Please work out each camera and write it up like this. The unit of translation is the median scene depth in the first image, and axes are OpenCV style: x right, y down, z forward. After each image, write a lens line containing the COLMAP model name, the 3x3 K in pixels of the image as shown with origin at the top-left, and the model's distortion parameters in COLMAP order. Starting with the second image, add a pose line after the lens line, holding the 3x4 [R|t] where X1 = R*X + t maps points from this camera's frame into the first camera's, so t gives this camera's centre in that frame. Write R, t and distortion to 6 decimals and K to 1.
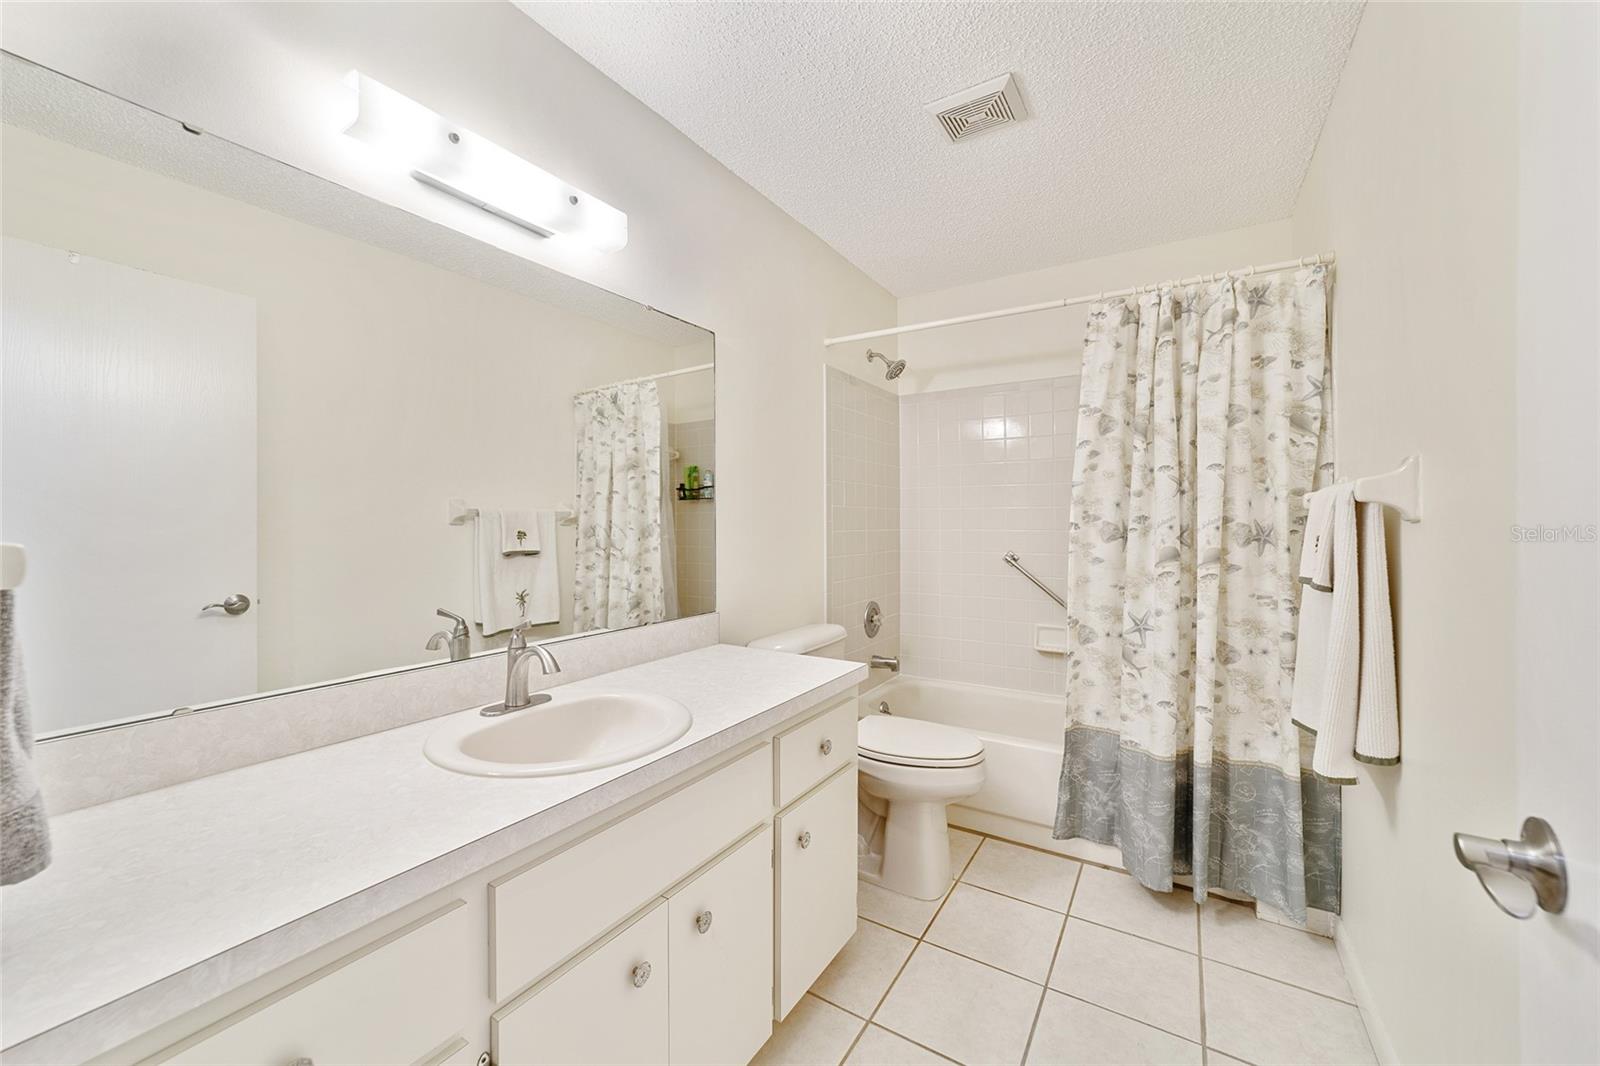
lens RADIAL K [[612.9, 0, 796.2], [0, 612.9, 520.1], [0, 0, 1]] dist [-0.015579, 0.007553]
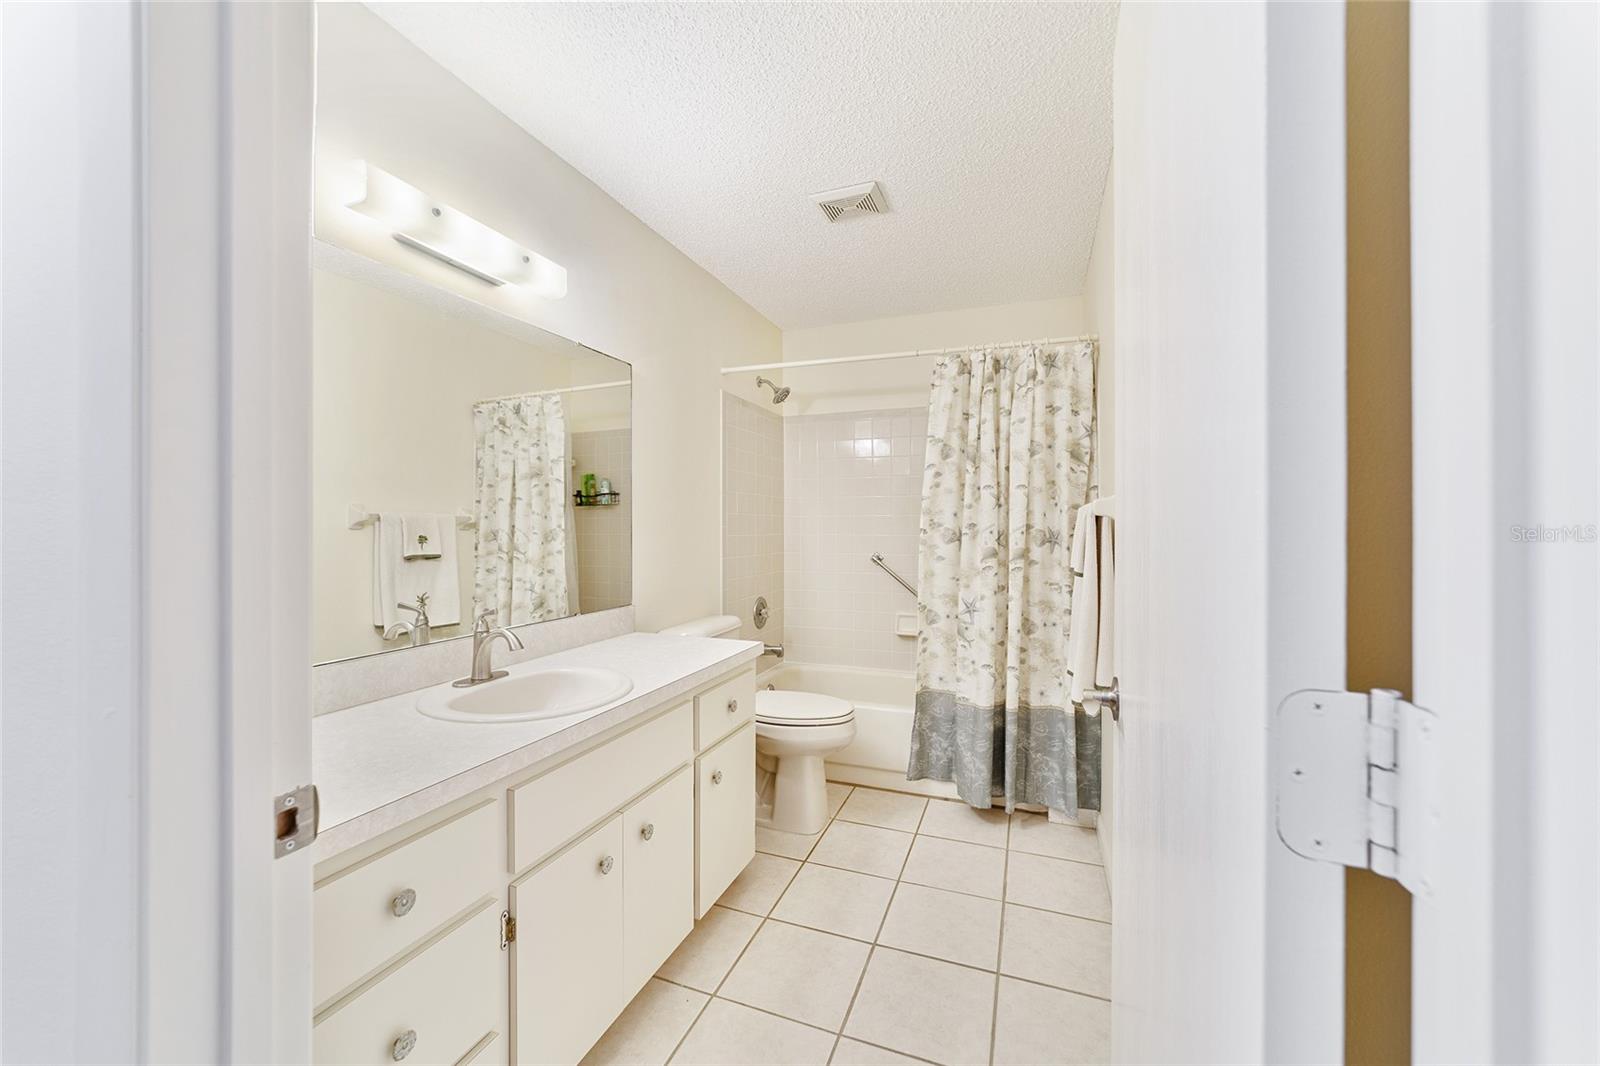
lens RADIAL K [[612.9, 0, 796.2], [0, 612.9, 520.1], [0, 0, 1]] dist [-0.015579, 0.007553]
pose [[0.980076, 0.004774, 0.198567, -0.058365], [-0.003203, 0.999961, -0.008230, -0.002280], [-0.198598, 0.007430, 0.980053, -0.204854]]
